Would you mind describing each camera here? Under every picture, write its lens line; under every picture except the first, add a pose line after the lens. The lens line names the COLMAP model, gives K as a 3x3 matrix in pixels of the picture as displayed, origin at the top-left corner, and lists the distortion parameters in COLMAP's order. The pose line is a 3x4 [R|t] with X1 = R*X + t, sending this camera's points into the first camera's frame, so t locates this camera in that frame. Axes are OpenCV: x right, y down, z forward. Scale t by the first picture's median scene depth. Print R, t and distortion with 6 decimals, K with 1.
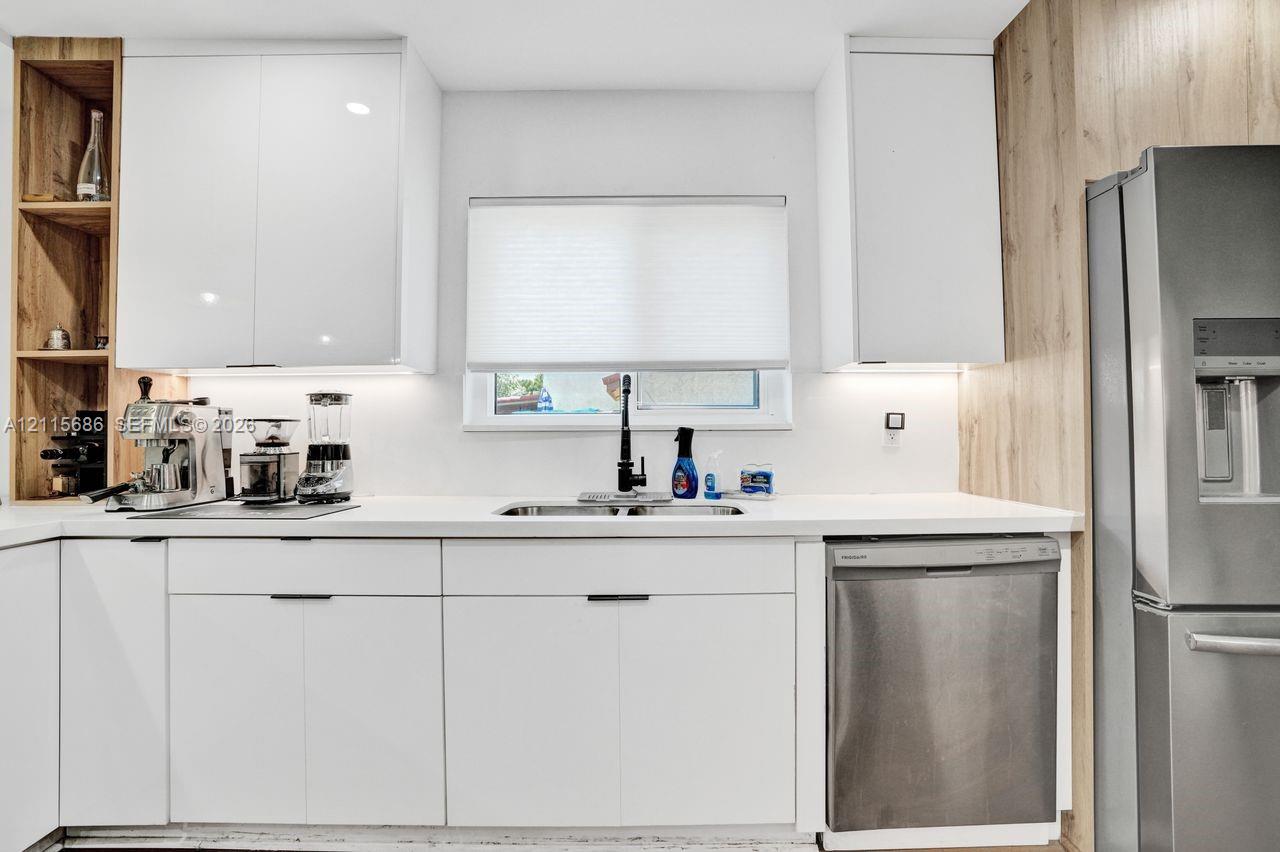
lens RADIAL K [[594.4, 0, 646.0], [0, 594.4, 422.9], [0, 0, 1]] dist [-0.070199, 0.025987]
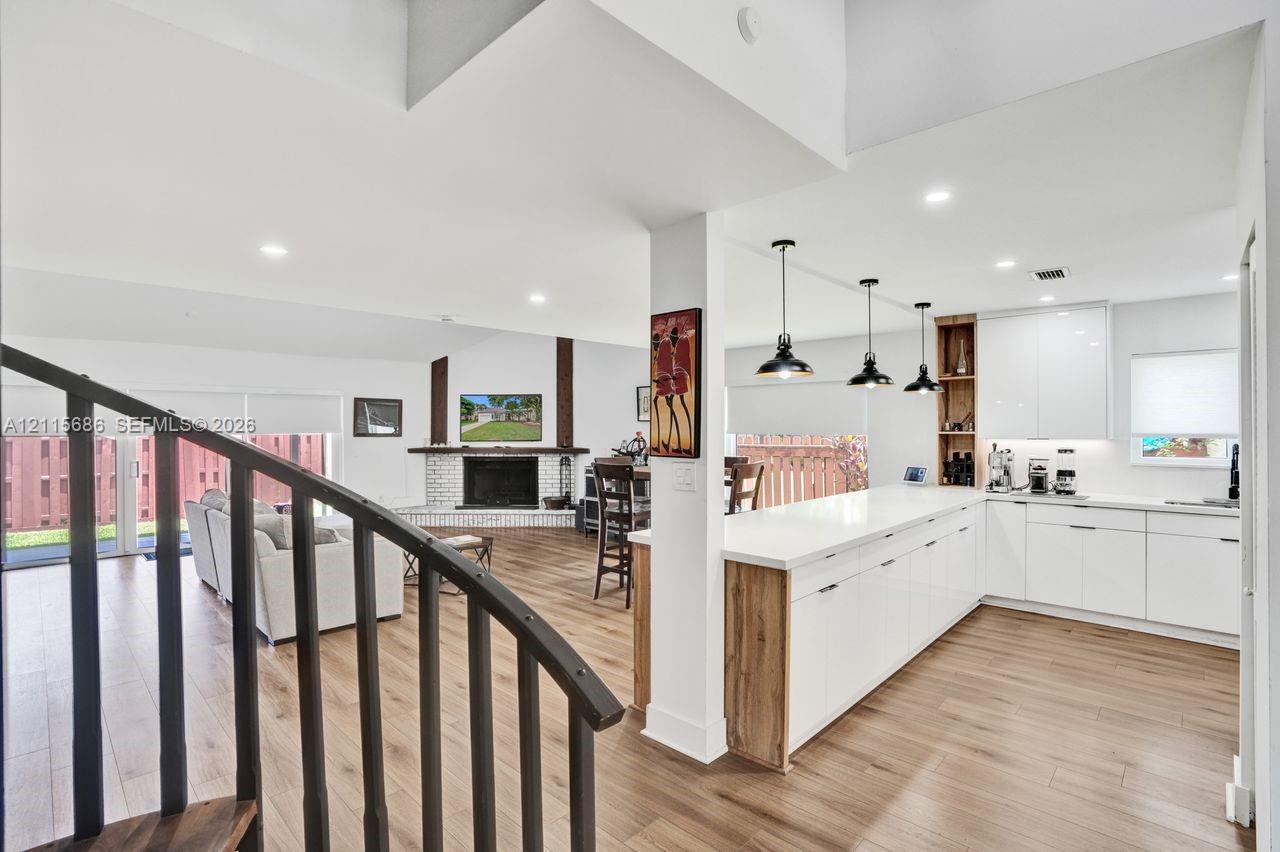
lens RADIAL K [[614.9, 0, 653.1], [0, 614.9, 420.0], [0, 0, 1]] dist [-0.058334, 0.029954]
pose [[0.730289, -0.002994, -0.683132, -0.098017], [0.007625, 0.999964, 0.003769, -0.199786], [0.683096, -0.007961, 0.730285, -2.058948]]
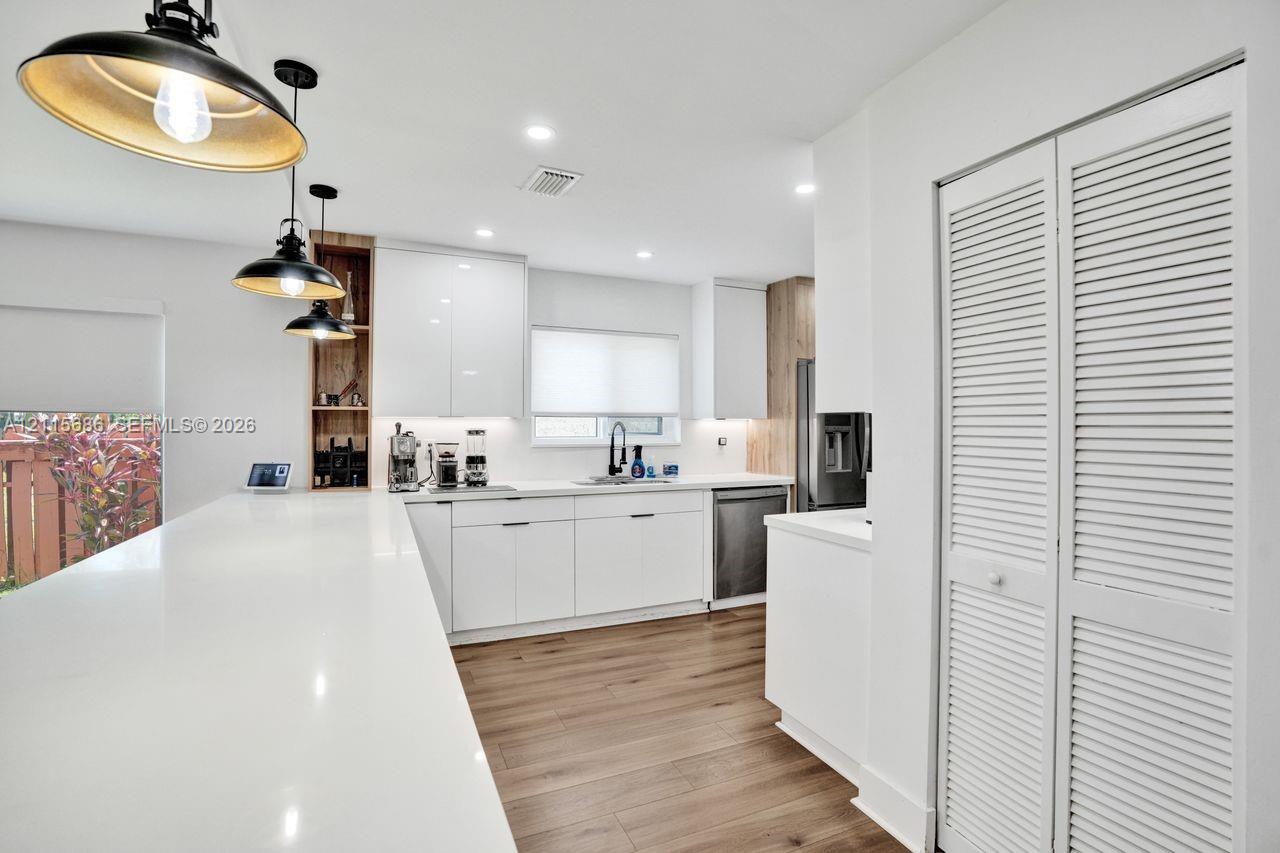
lens RADIAL K [[594.4, 0, 646.0], [0, 594.4, 423.4], [0, 0, 1]] dist [-0.070199, 0.025987]
pose [[0.912132, 0.008295, 0.409813, -0.876514], [-0.013493, 0.999861, 0.009795, -0.102361], [-0.409674, -0.014464, 0.912117, -1.077035]]
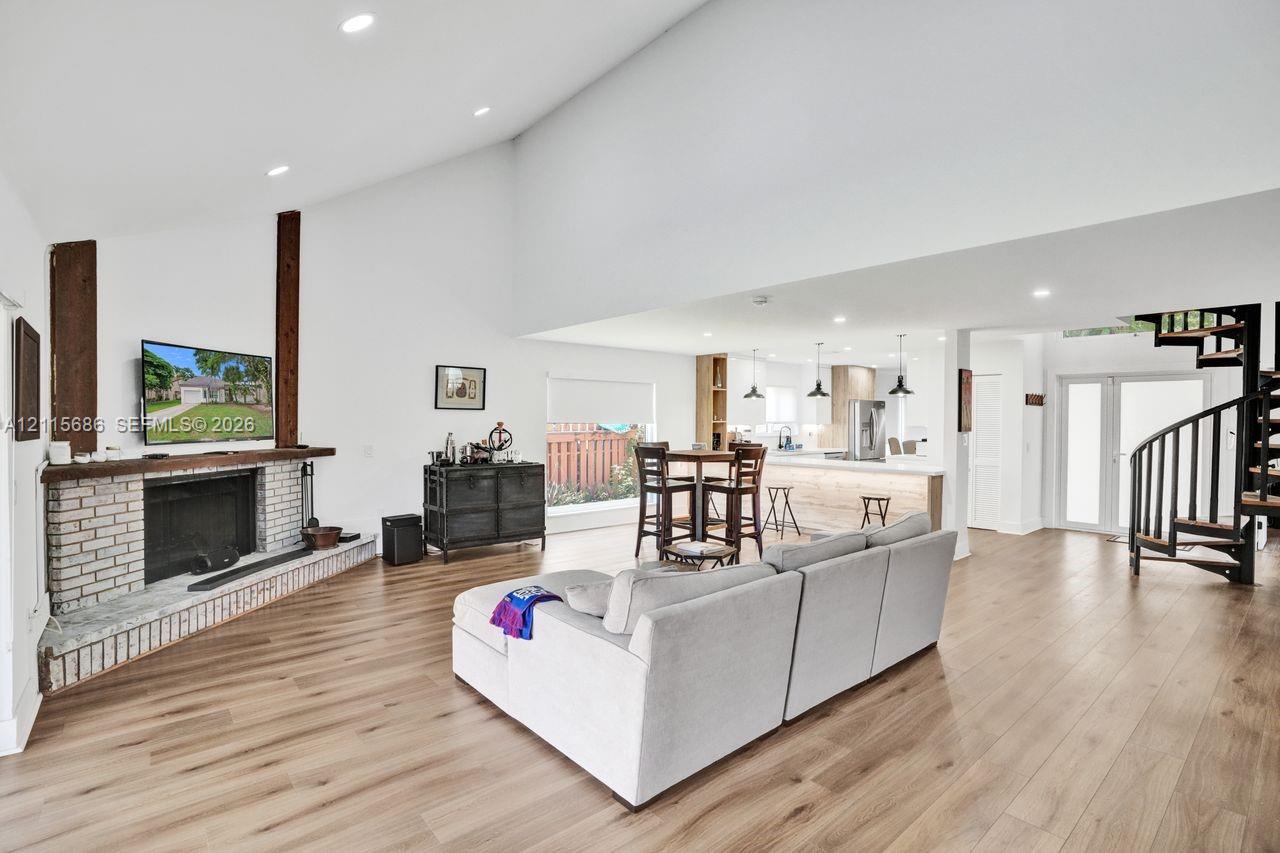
lens RADIAL K [[594.4, 0, 646.0], [0, 594.4, 423.4], [0, 0, 1]] dist [-0.070199, 0.025987]
pose [[0.766292, 0.004022, 0.642480, -4.471557], [-0.020168, 0.999638, 0.017797, -0.177345], [-0.642176, -0.026595, 0.766096, -2.259840]]
